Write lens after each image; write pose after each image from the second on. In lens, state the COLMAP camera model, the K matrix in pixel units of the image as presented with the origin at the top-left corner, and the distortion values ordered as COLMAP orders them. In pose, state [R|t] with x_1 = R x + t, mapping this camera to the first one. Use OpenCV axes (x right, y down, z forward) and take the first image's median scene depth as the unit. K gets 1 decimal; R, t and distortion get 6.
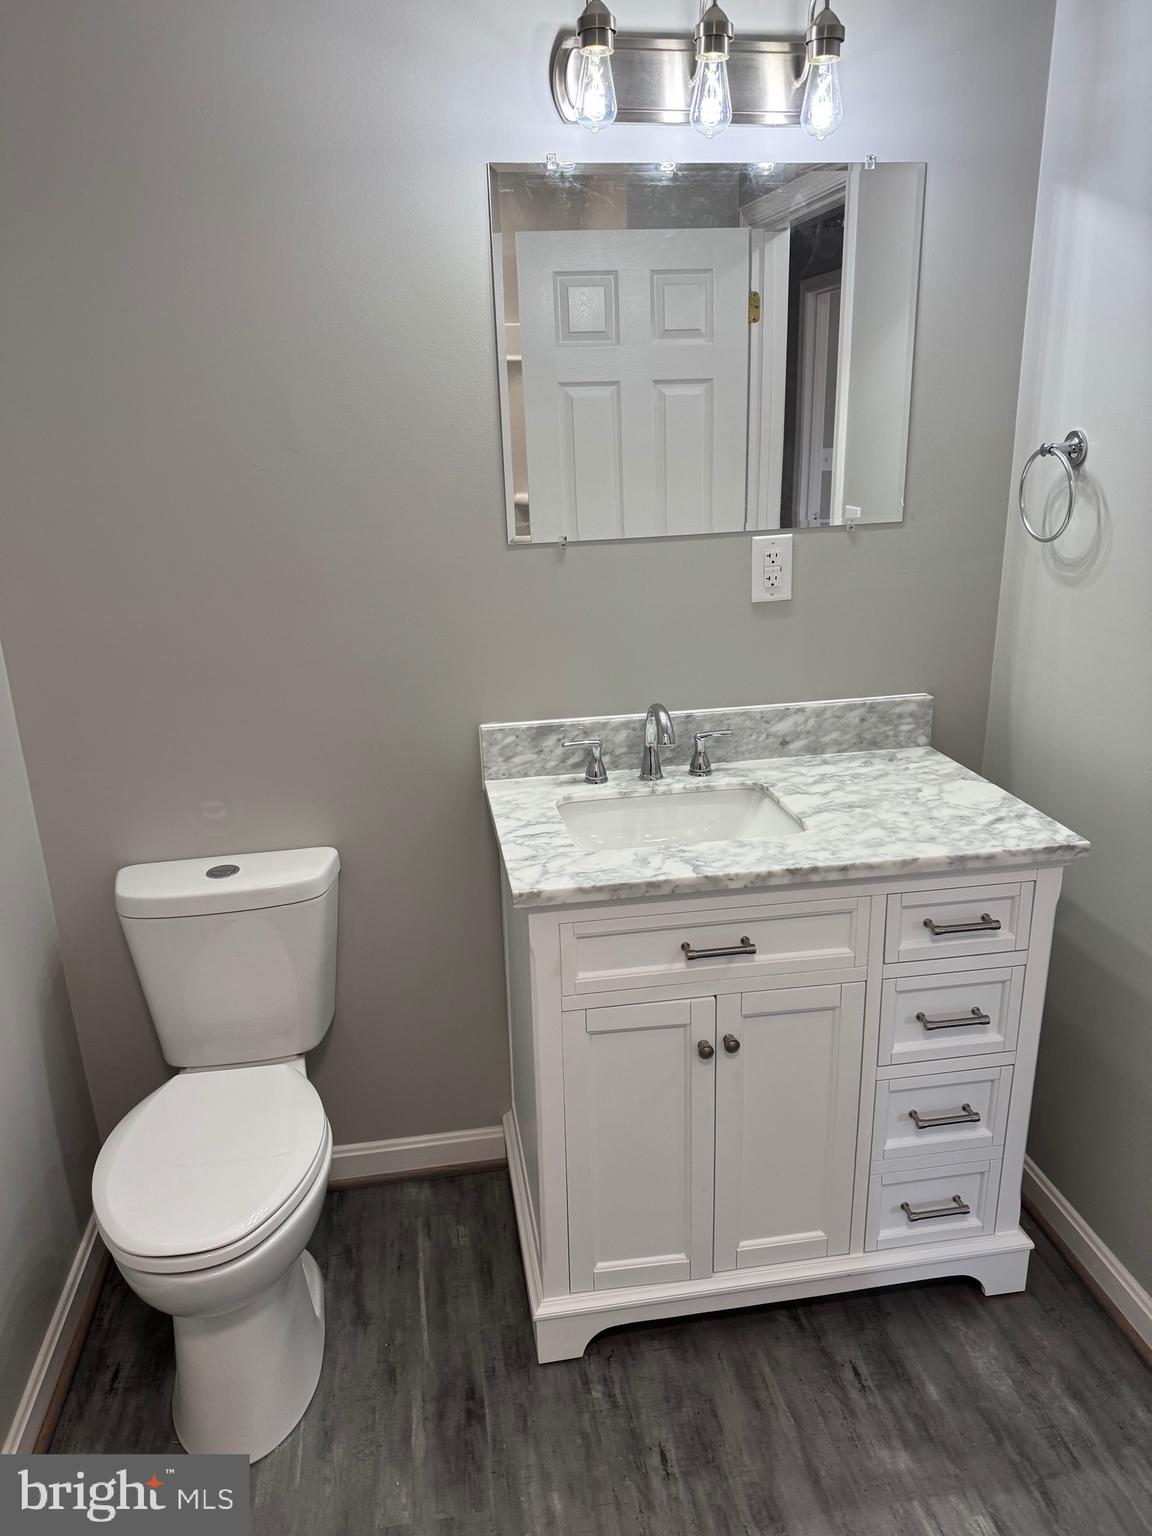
lens RADIAL K [[1097.0, 0, 576.0], [0, 1097.0, 768.0], [0, 0, 1]] dist [0.070148, -0.086805]
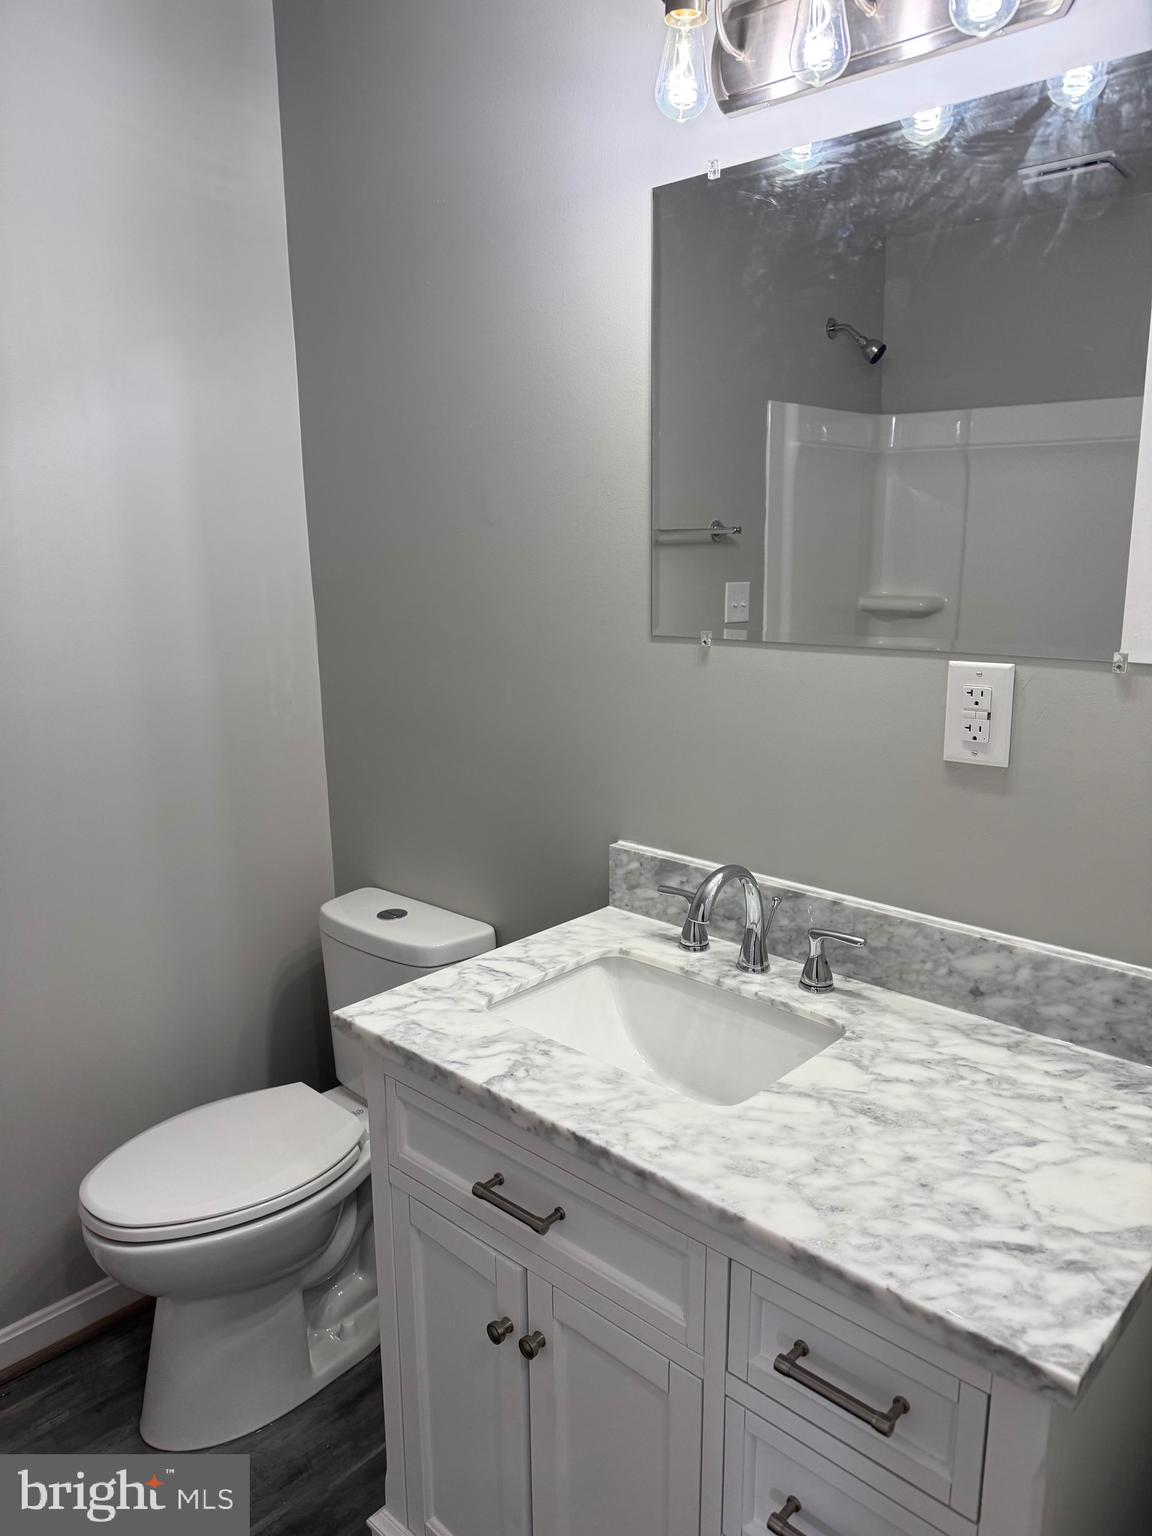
lens RADIAL K [[1099.7, 0, 576.0], [0, 1099.7, 768.0], [0, 0, 1]] dist [0.071337, -0.162303]
pose [[0.619472, 0.193494, -0.760798, 0.529620], [-0.254486, 0.966308, 0.038549, -0.118093], [0.742624, 0.169733, 0.647842, 0.427894]]
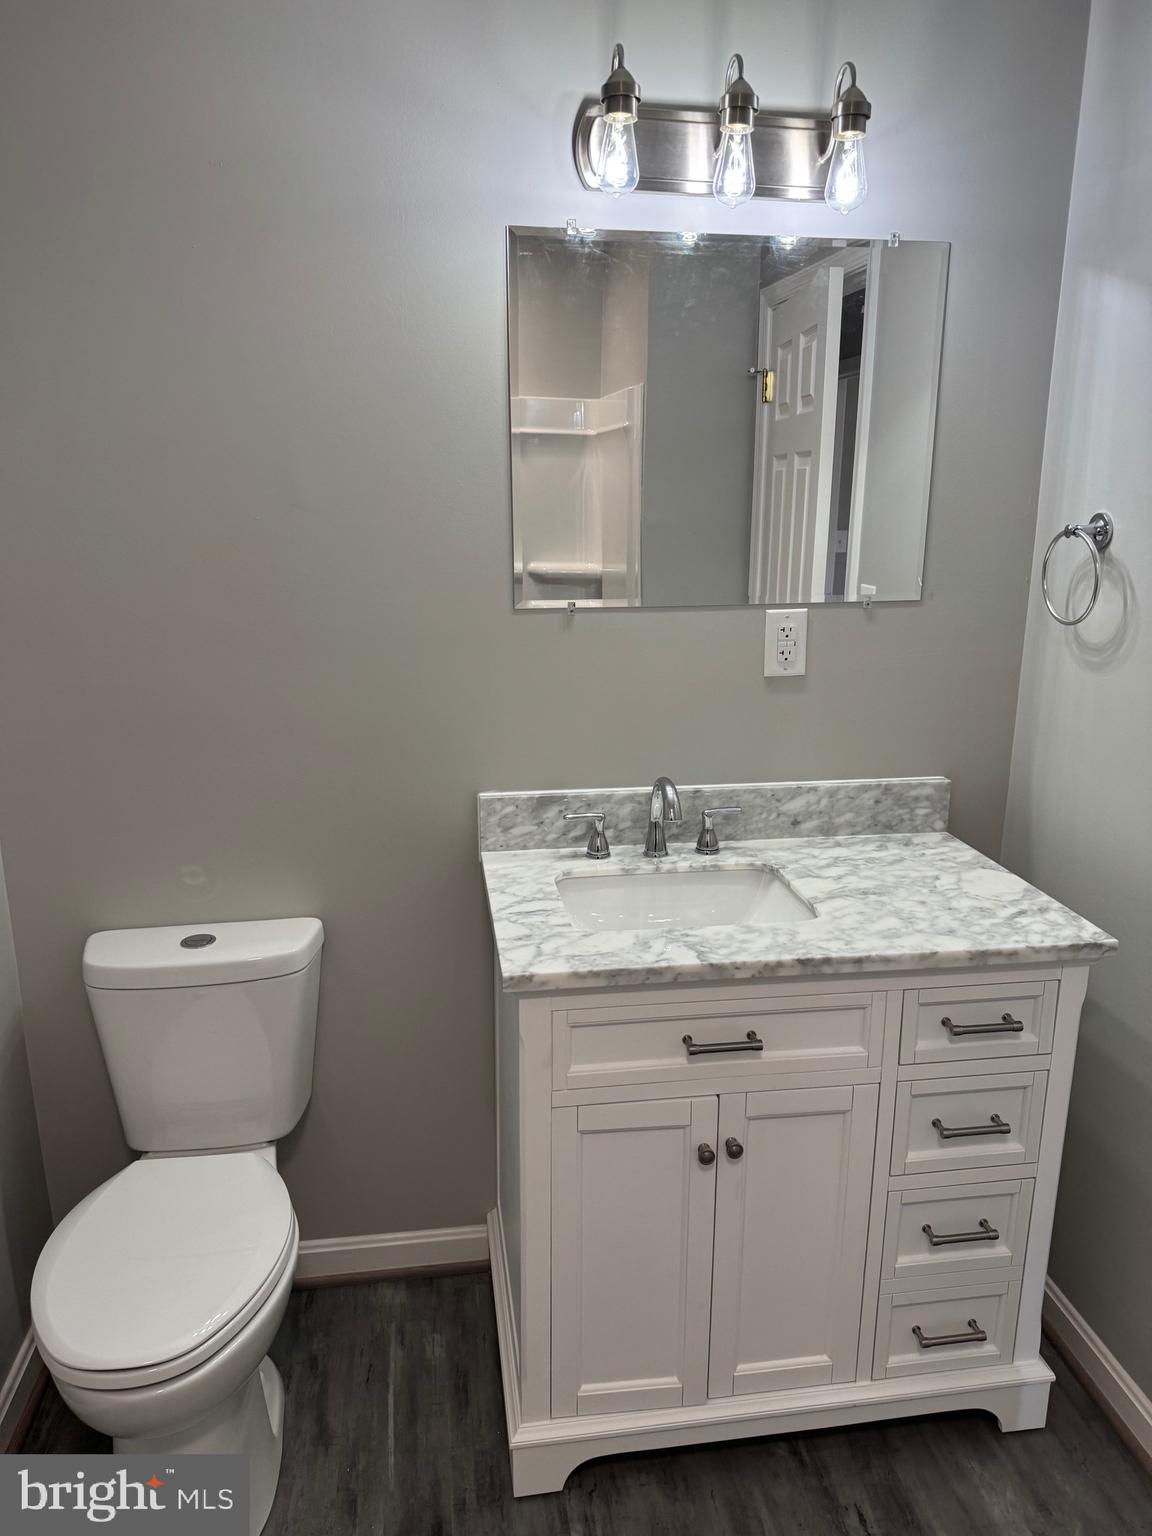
lens RADIAL K [[1095.9, 0, 593.2], [0, 1095.9, 747.1], [0, 0, 1]] dist [0.062580, -0.072456]
pose [[0.999402, 0.034010, 0.006200, 0.005098], [-0.033380, 0.995998, -0.082911, -0.003463], [-0.008995, 0.082655, 0.996538, 0.043959]]
